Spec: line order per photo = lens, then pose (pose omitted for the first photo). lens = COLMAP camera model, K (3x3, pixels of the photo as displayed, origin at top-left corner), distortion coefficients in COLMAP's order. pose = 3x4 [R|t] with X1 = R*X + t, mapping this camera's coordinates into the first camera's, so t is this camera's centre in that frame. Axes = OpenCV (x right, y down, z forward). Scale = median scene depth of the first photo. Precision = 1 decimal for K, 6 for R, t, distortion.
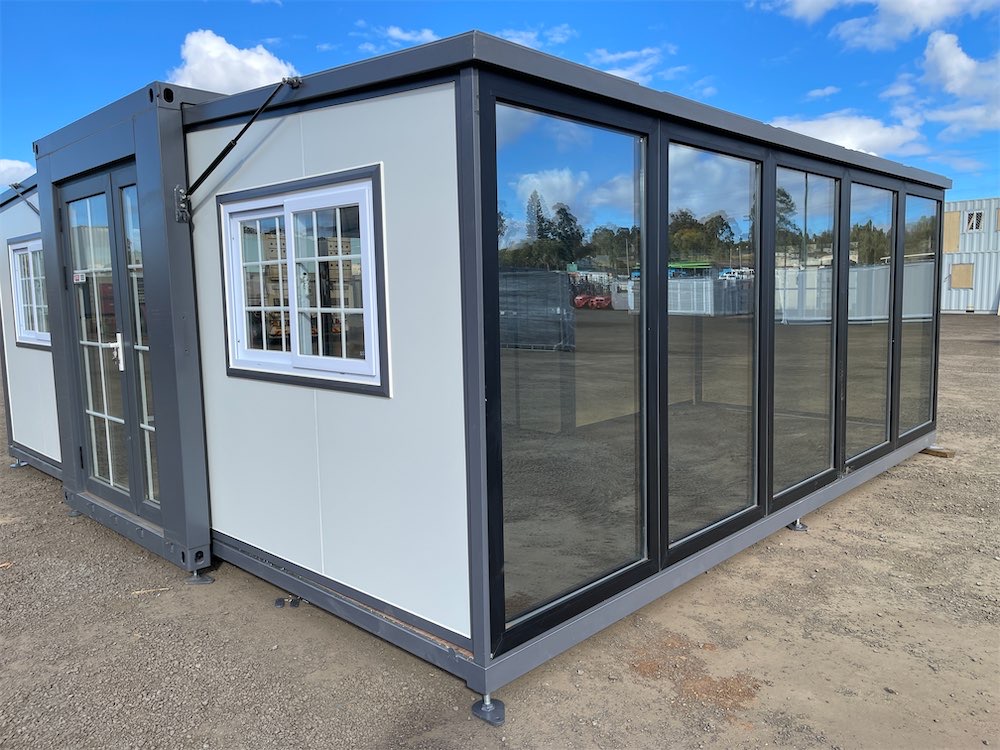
lens RADIAL K [[775.7, 0, 497.5], [0, 775.7, 369.2], [0, 0, 1]] dist [0.120029, -0.178040]
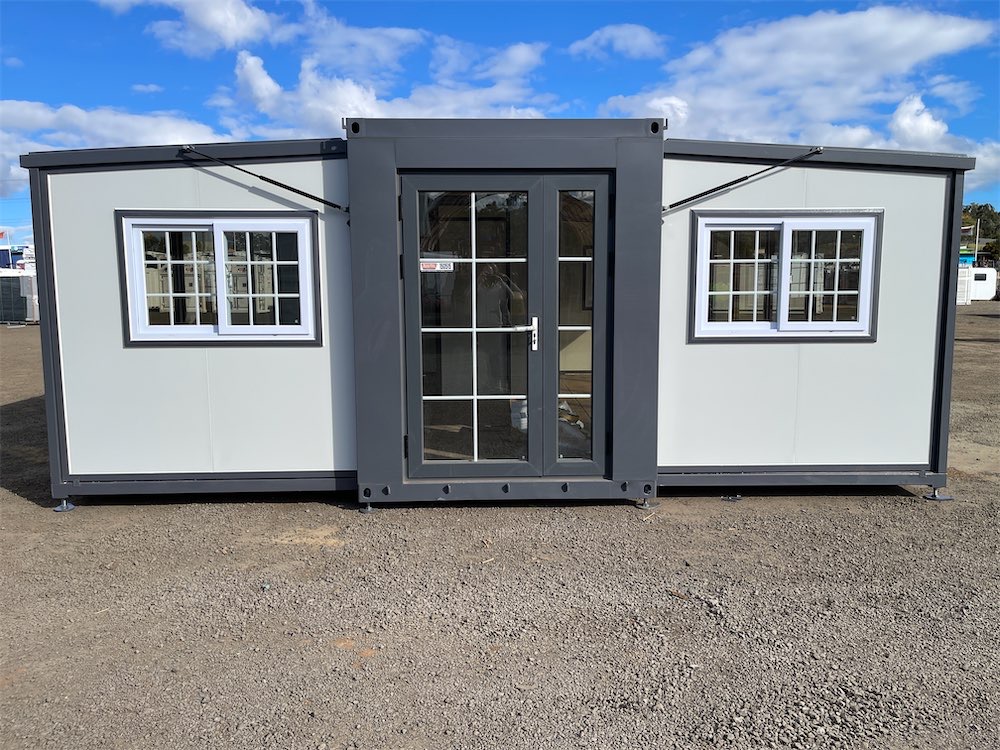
lens RADIAL K [[775.7, 0, 497.5], [0, 775.7, 369.2], [0, 0, 1]] dist [0.120029, -0.178040]
pose [[0.678437, -0.073602, 0.730962, -1.030480], [0.065799, 0.997058, 0.039325, 0.040814], [-0.731706, 0.021417, 0.681284, -0.414145]]
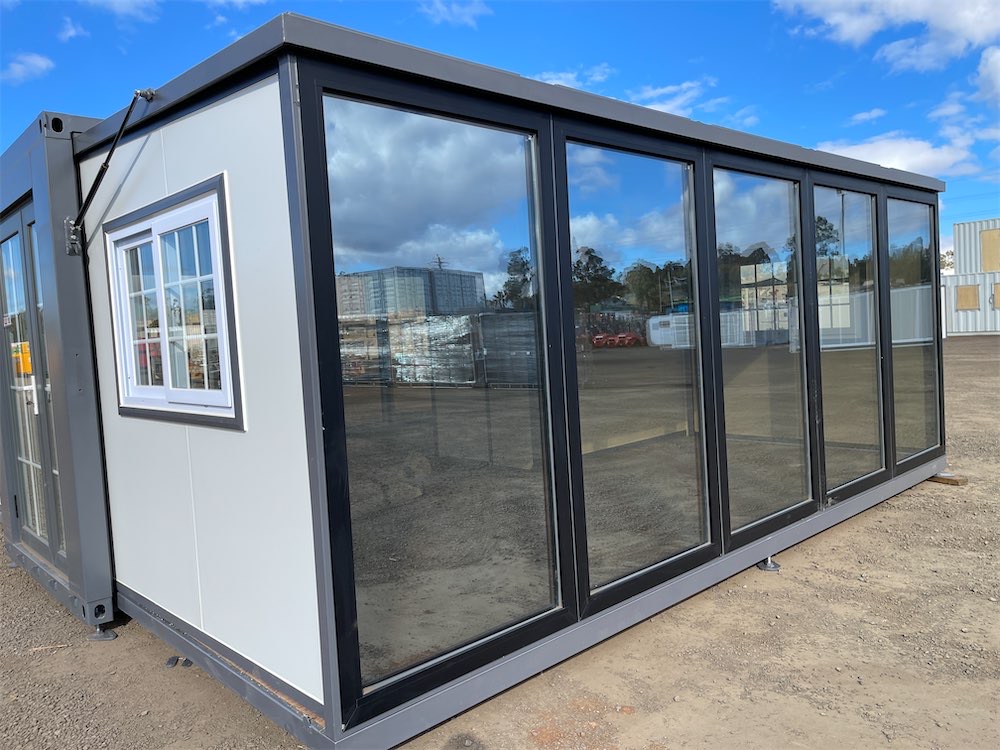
lens RADIAL K [[775.7, 0, 497.5], [0, 775.7, 369.2], [0, 0, 1]] dist [0.120029, -0.178040]
pose [[0.996841, -0.034950, -0.071321, 0.163571], [0.031263, 0.998148, -0.052182, 0.016180], [0.073013, 0.049788, 0.996088, 0.088685]]
